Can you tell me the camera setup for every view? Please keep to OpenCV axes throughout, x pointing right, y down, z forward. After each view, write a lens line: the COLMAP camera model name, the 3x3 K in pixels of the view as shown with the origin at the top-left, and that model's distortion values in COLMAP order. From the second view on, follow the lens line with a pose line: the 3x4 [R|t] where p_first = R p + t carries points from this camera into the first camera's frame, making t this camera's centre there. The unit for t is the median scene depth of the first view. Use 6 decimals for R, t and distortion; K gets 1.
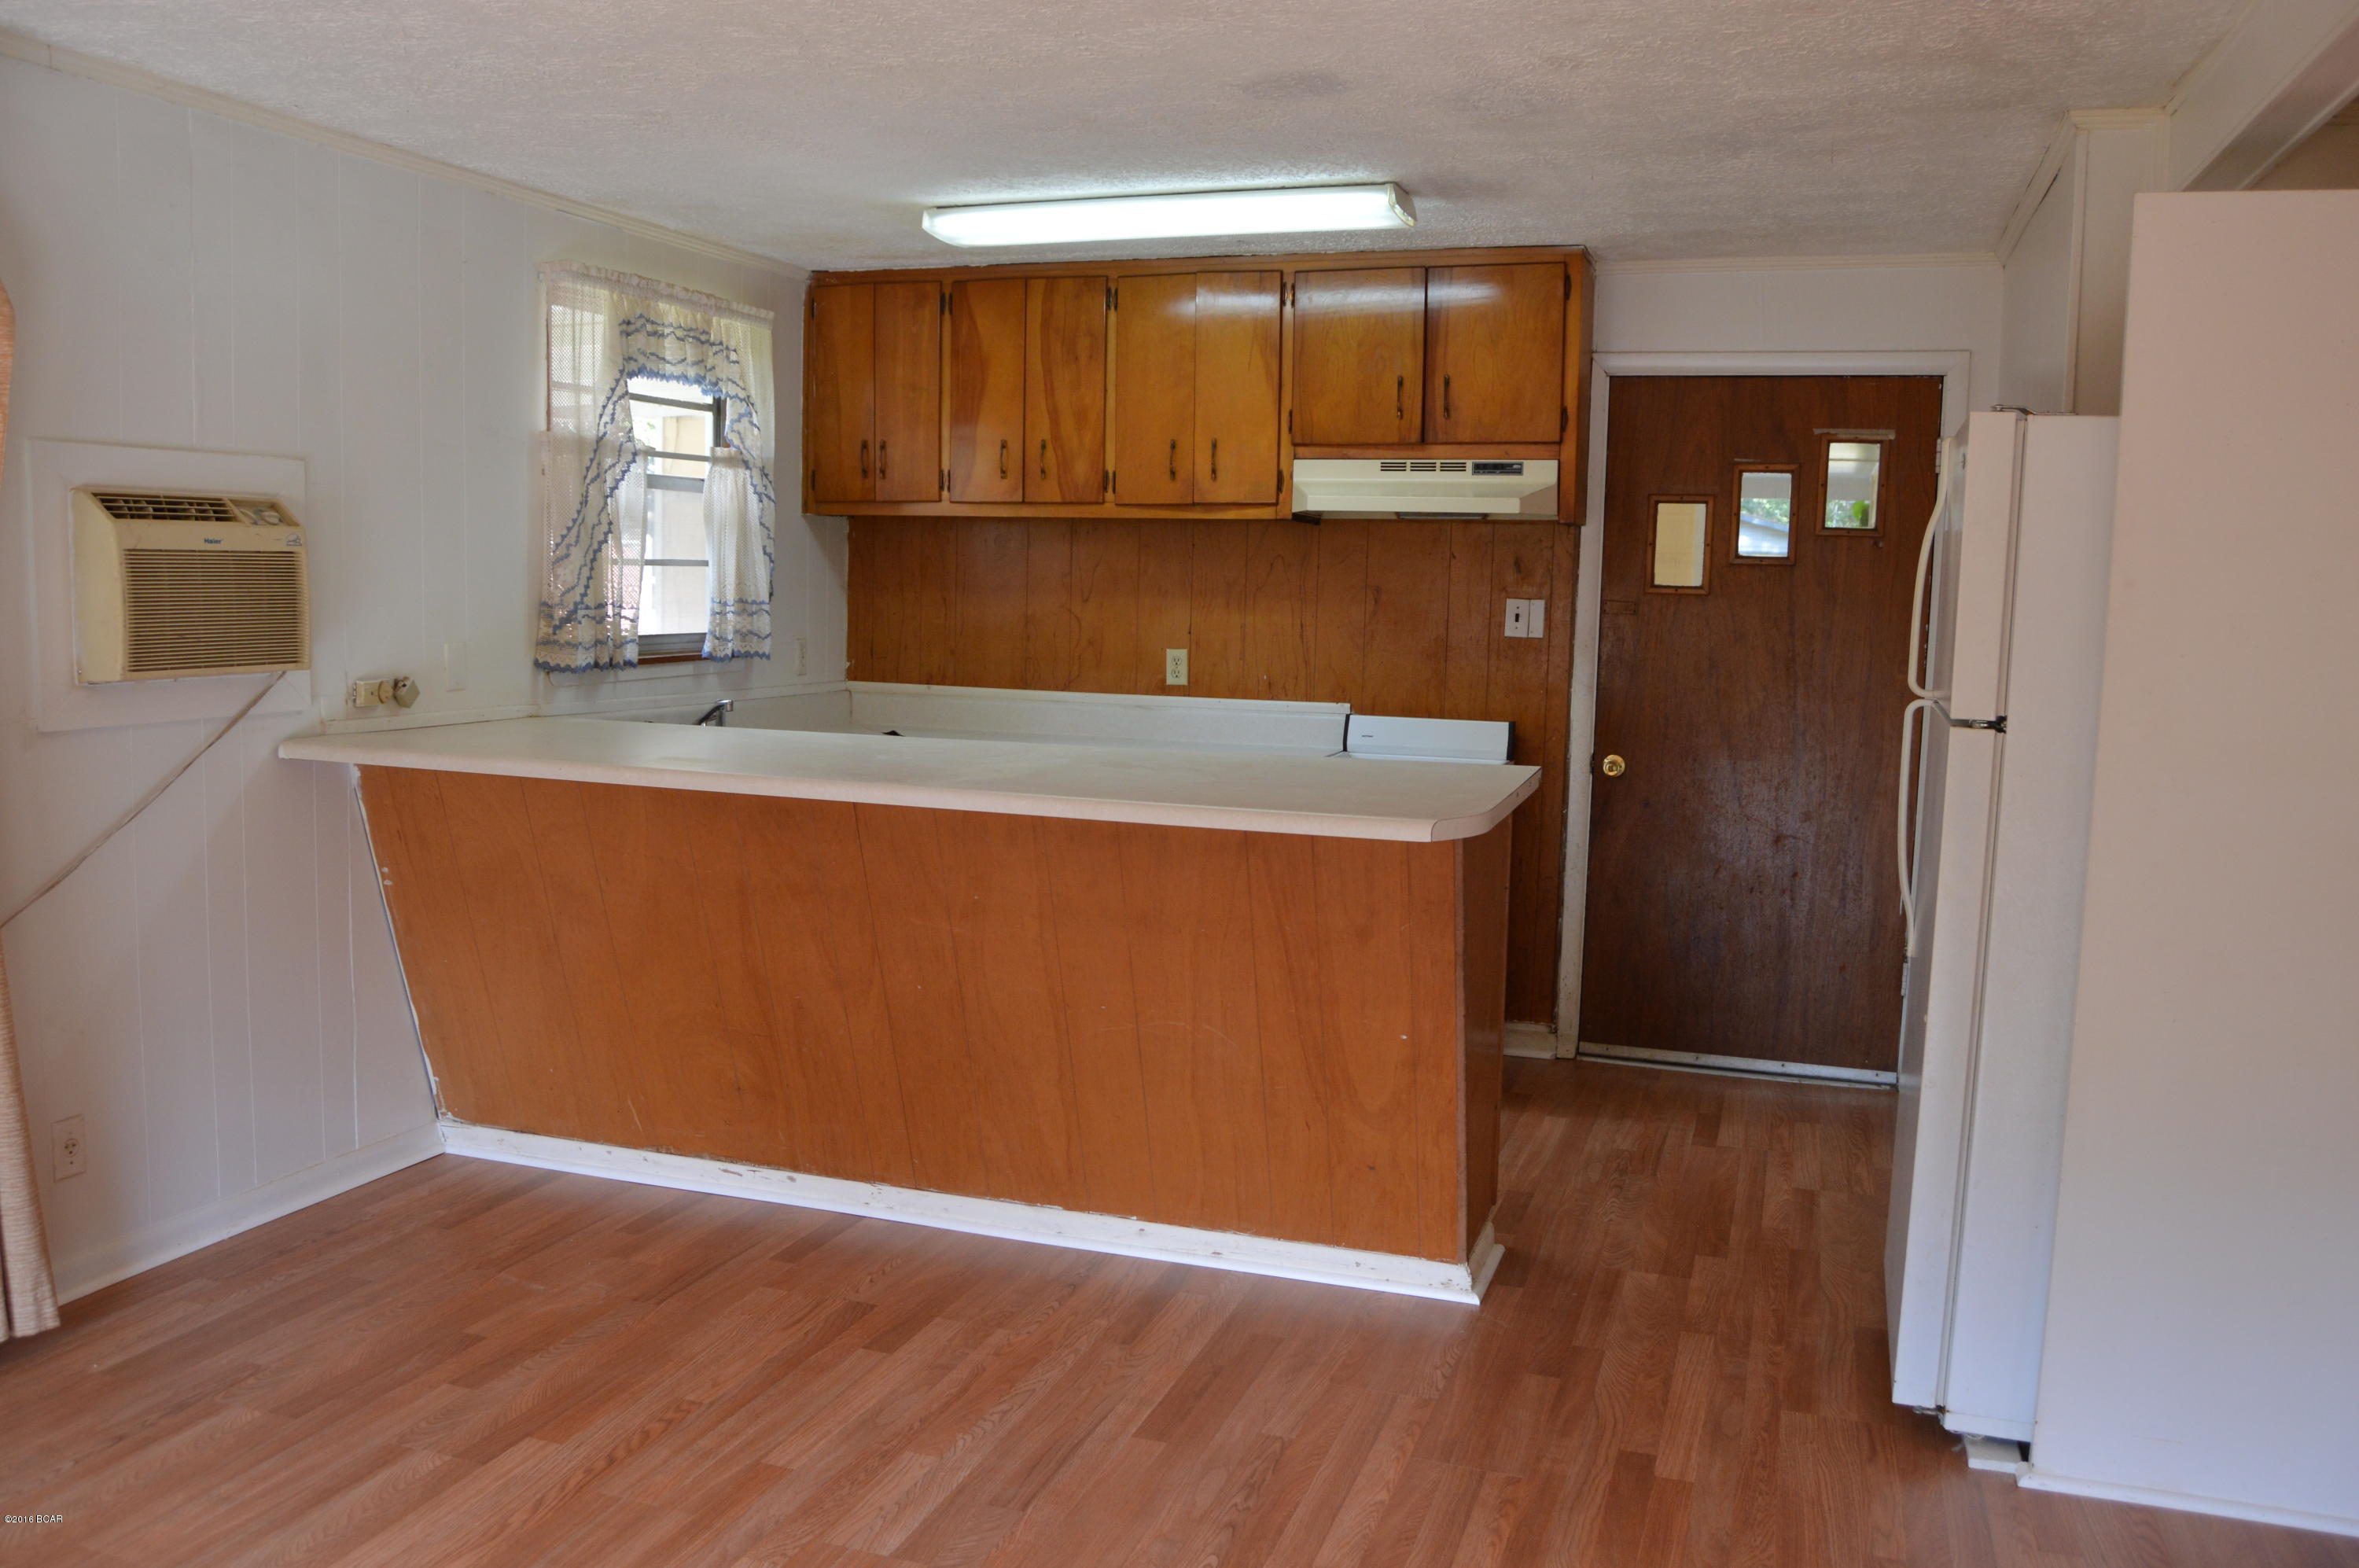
lens RADIAL K [[1872.5, 0, 1178.8], [0, 1872.5, 784.3], [0, 0, 1]] dist [-0.093926, 0.035352]
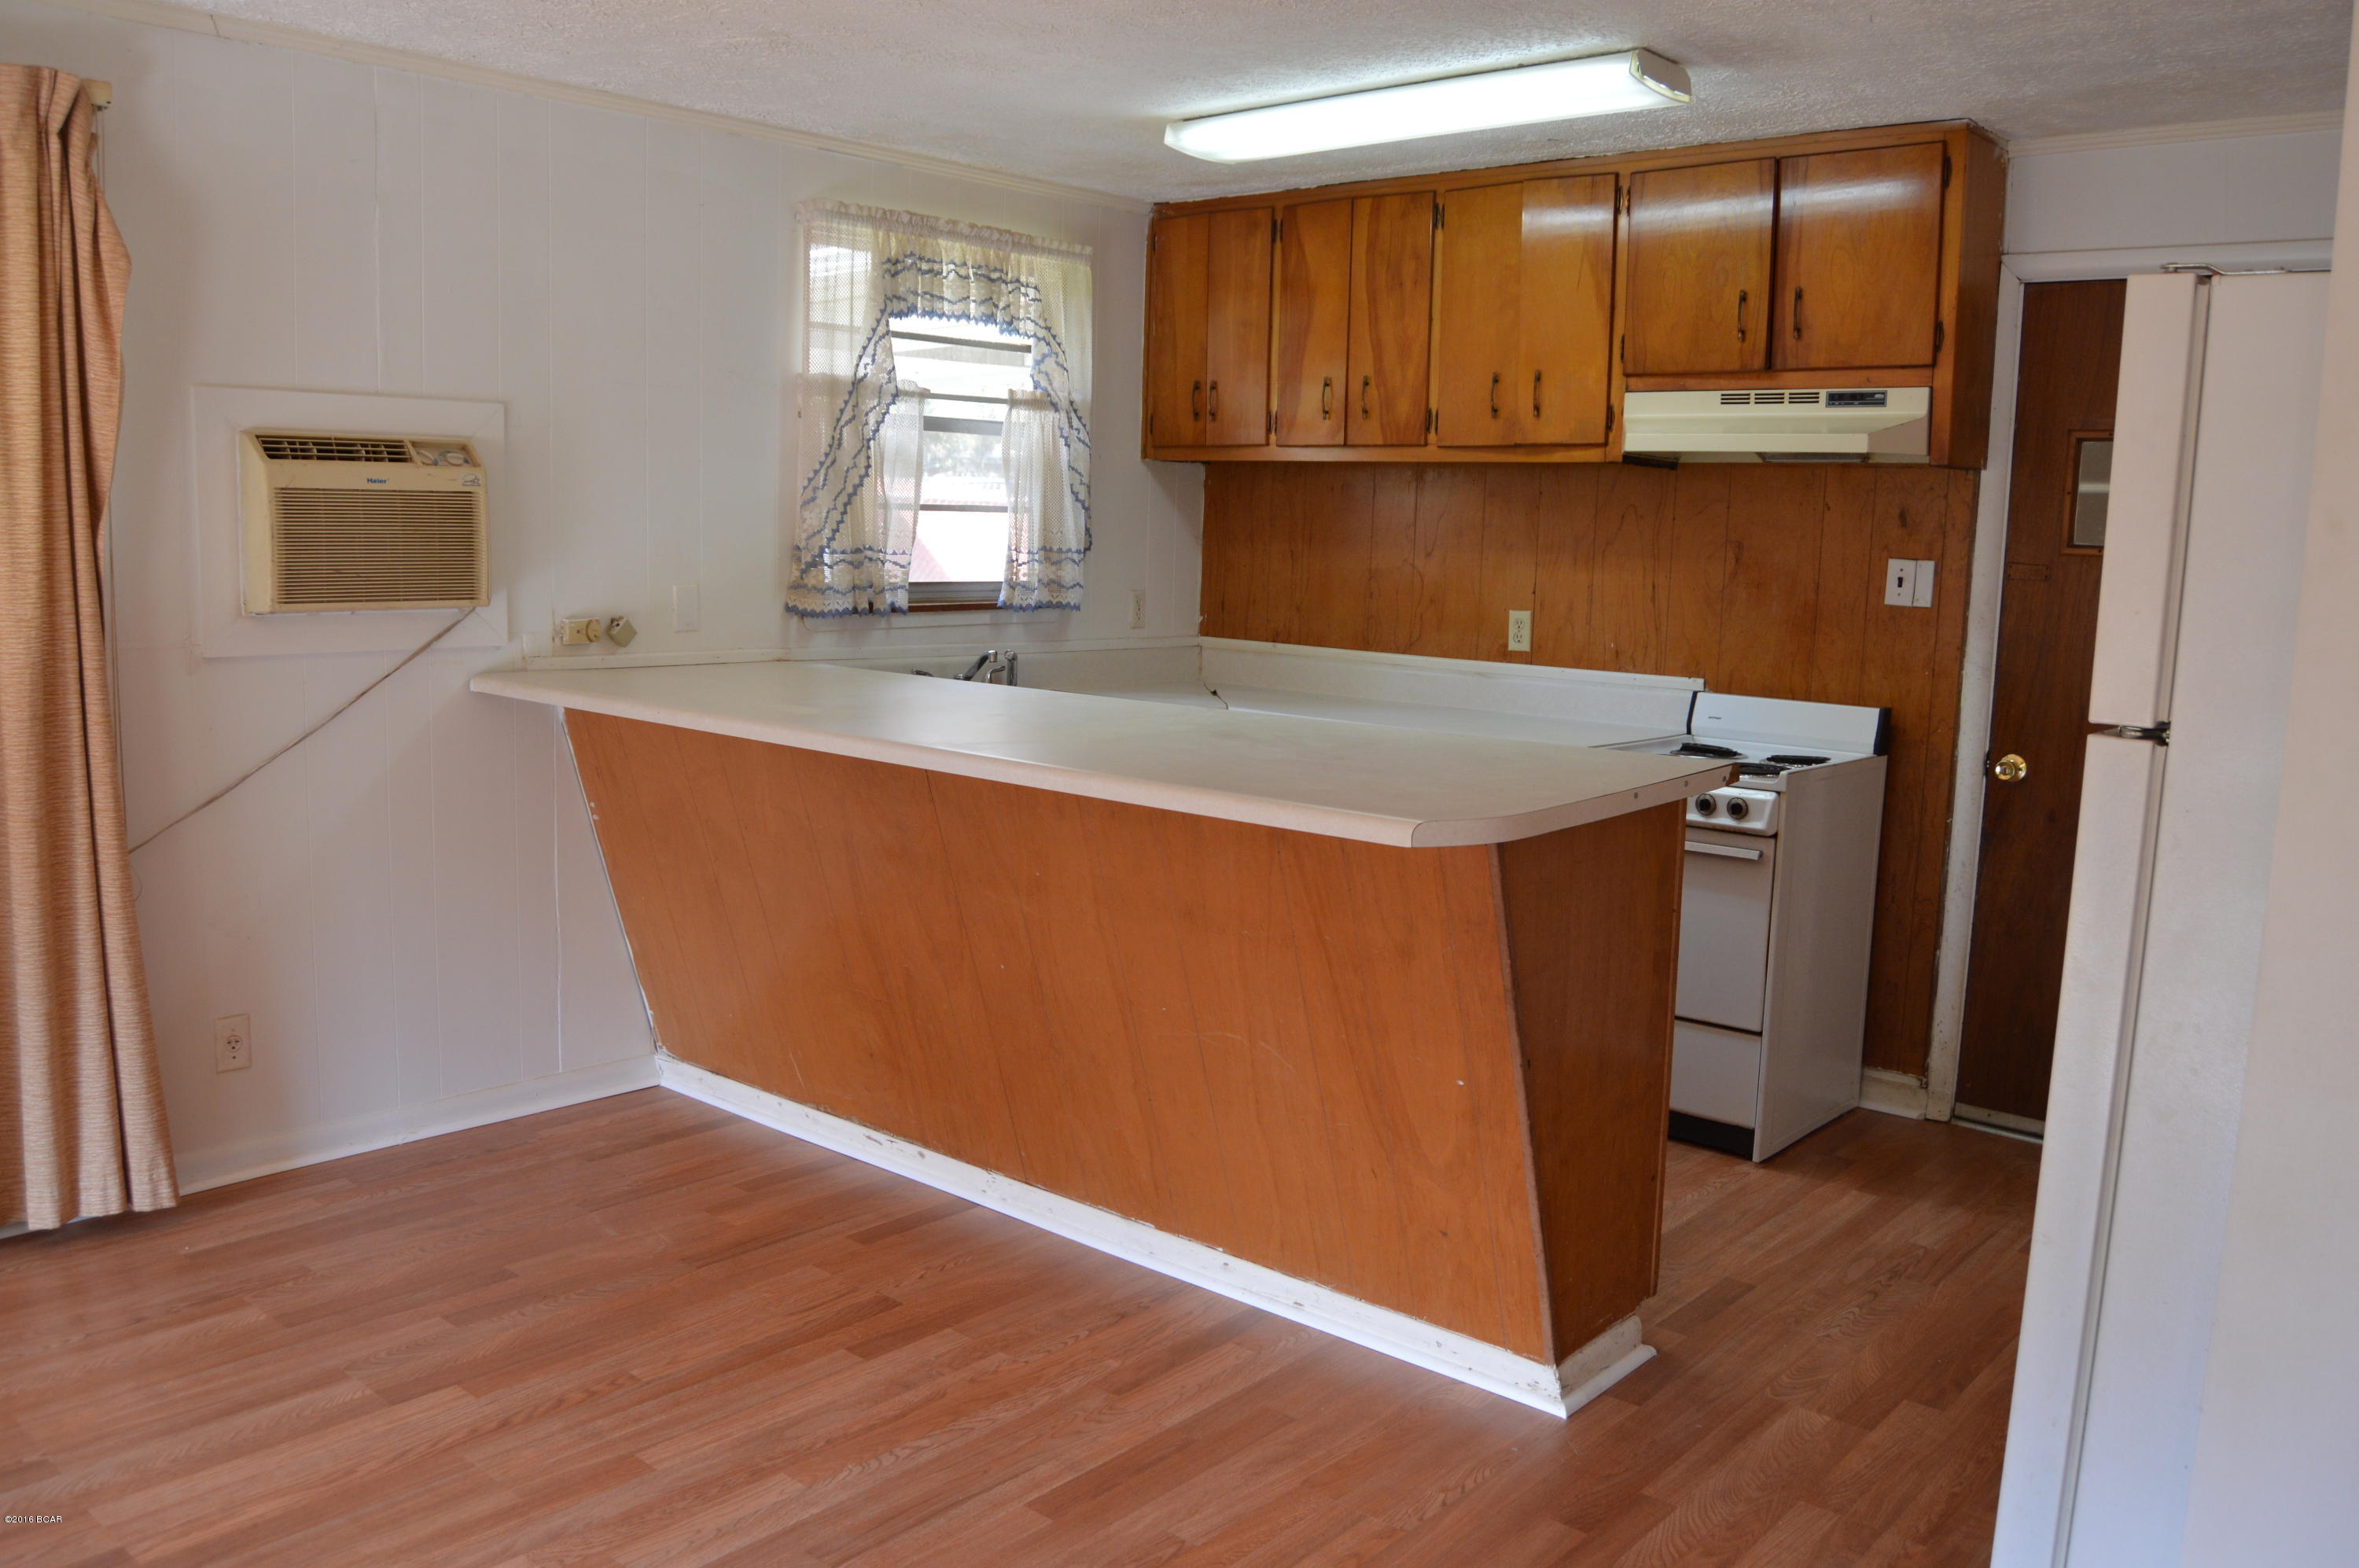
lens RADIAL K [[1872.5, 0, 1178.0], [0, 1872.5, 779.8], [0, 0, 1]] dist [-0.093926, 0.035352]
pose [[0.927158, 0.055623, -0.370519, 0.201839], [-0.049047, 0.998427, 0.027154, -0.009002], [0.371447, -0.007003, 0.928428, 0.130641]]
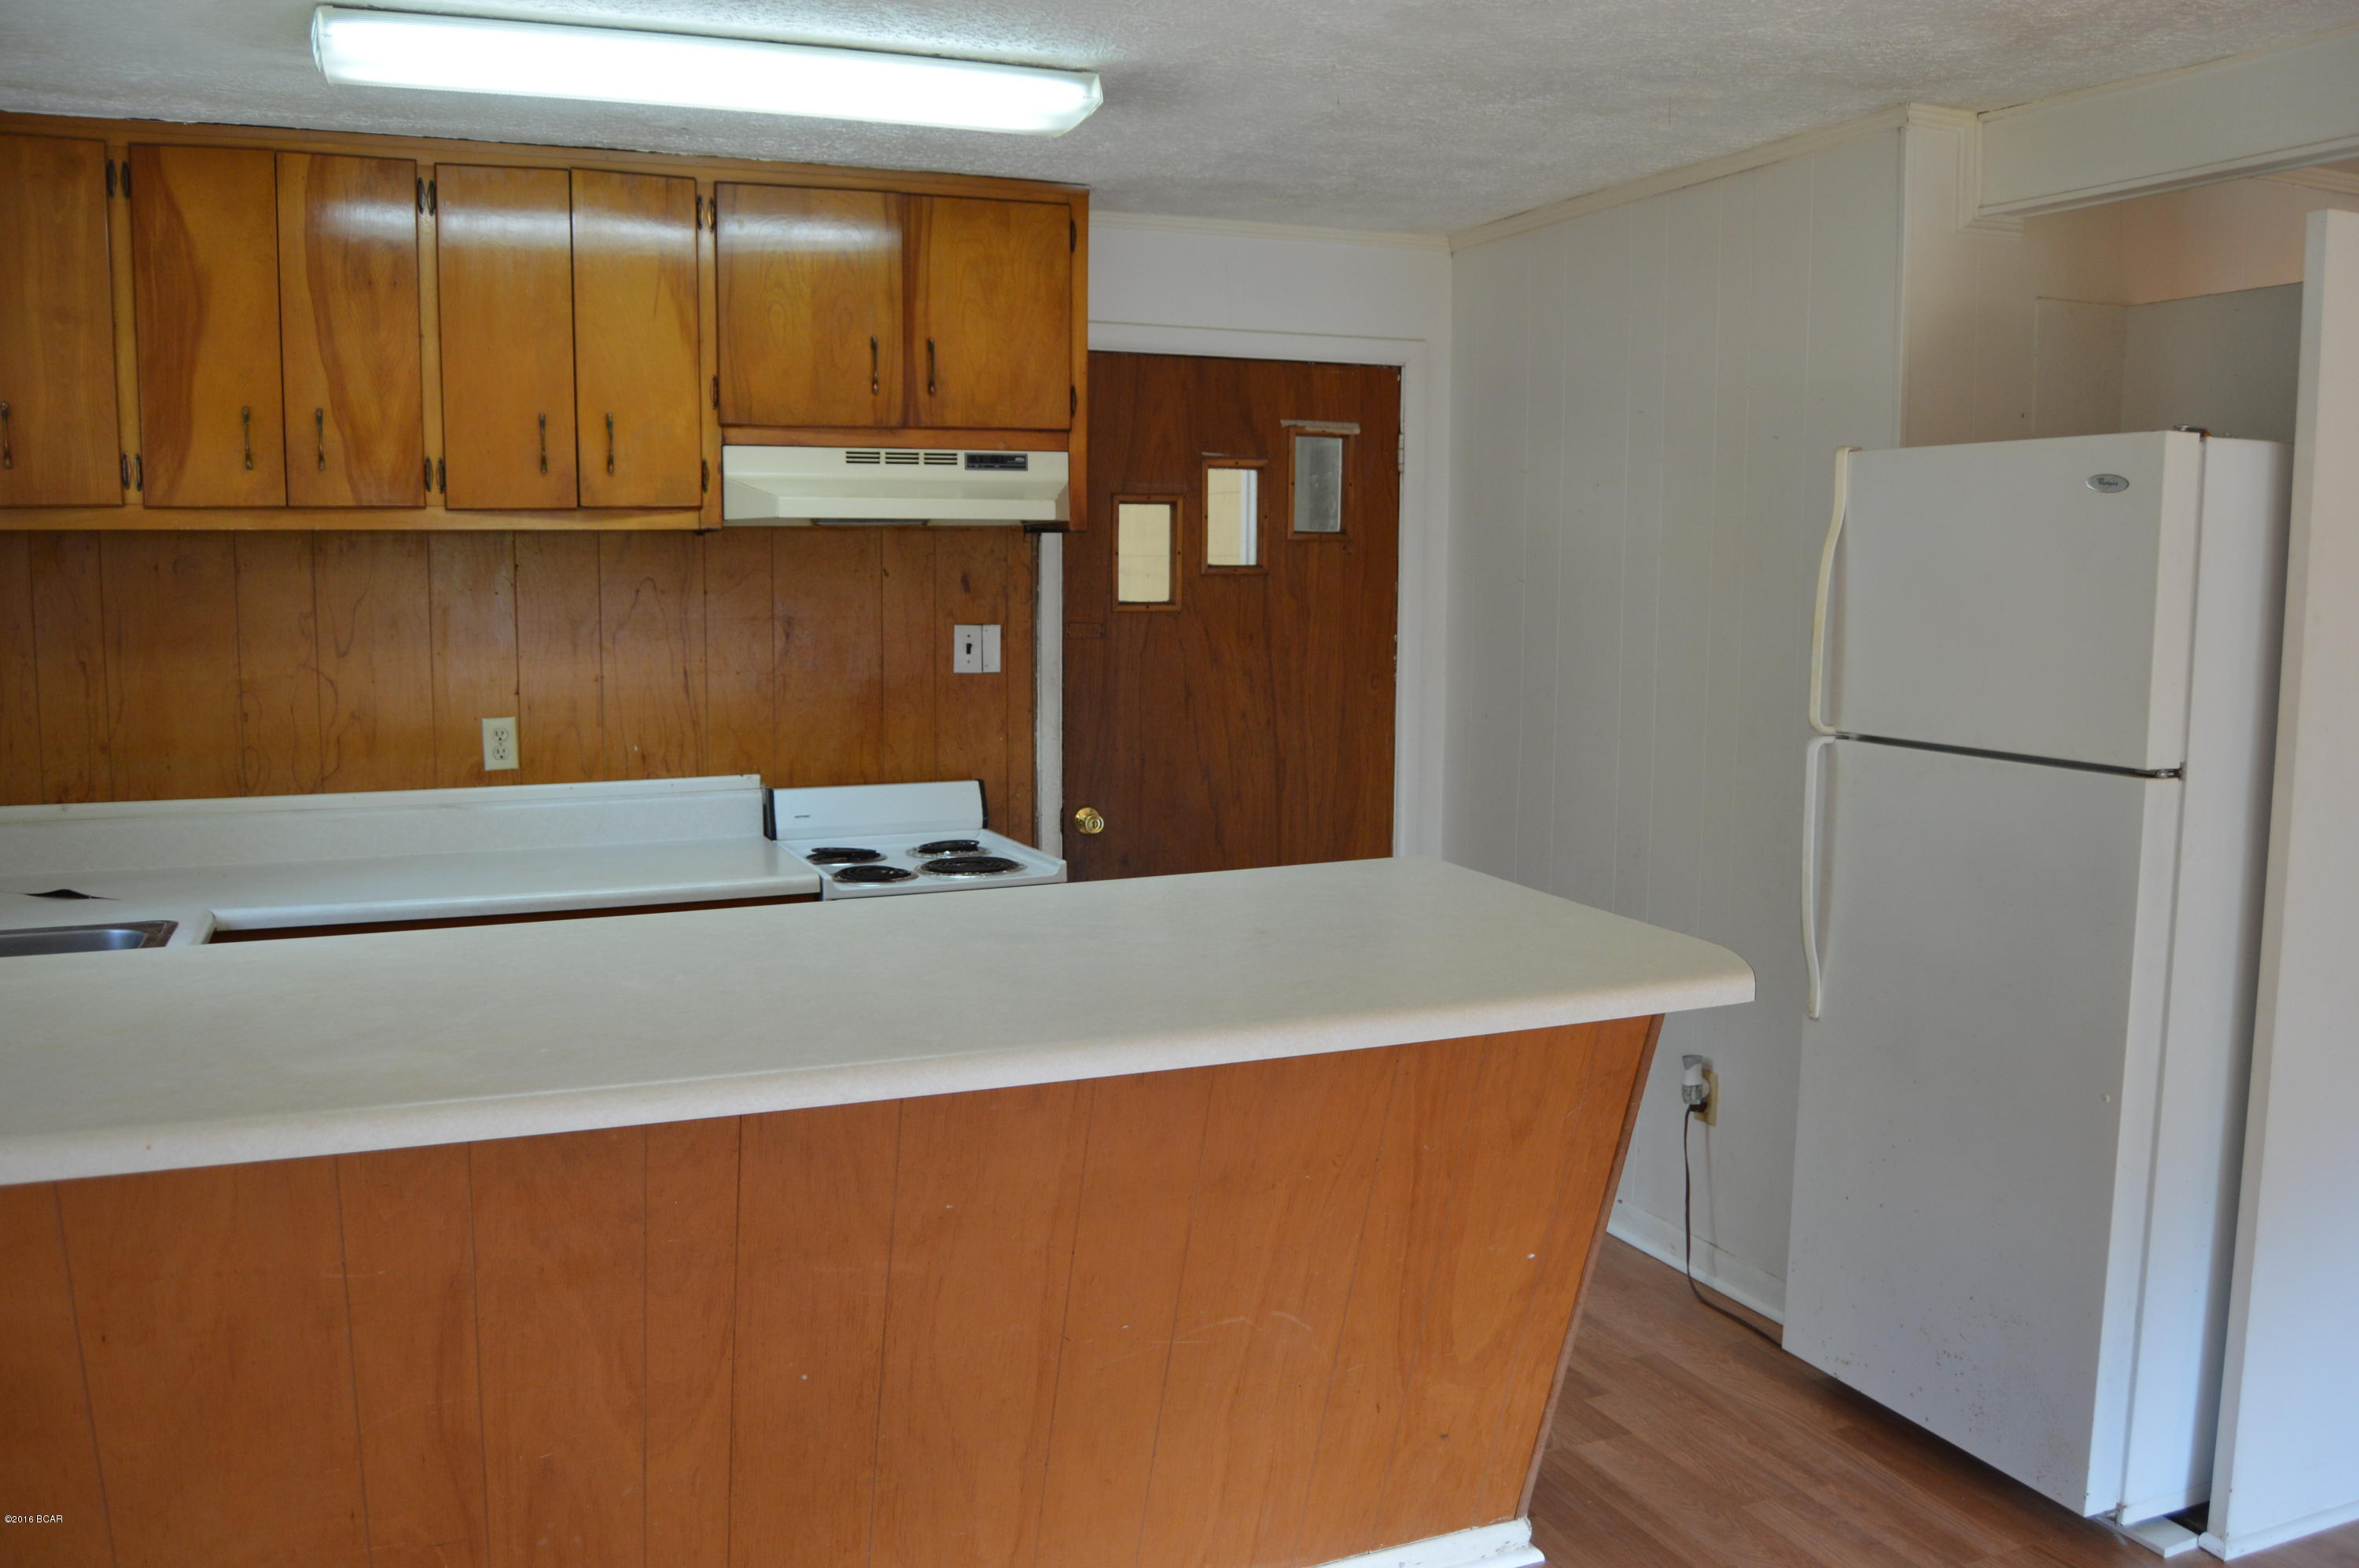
lens RADIAL K [[1872.5, 0, 1181.5], [0, 1872.5, 780.8], [0, 0, 1]] dist [-0.093926, 0.035352]
pose [[0.742399, -0.096297, 0.663001, -0.298923], [0.089574, 0.994998, 0.044217, -0.063329], [-0.663943, 0.026561, 0.747311, 0.362758]]
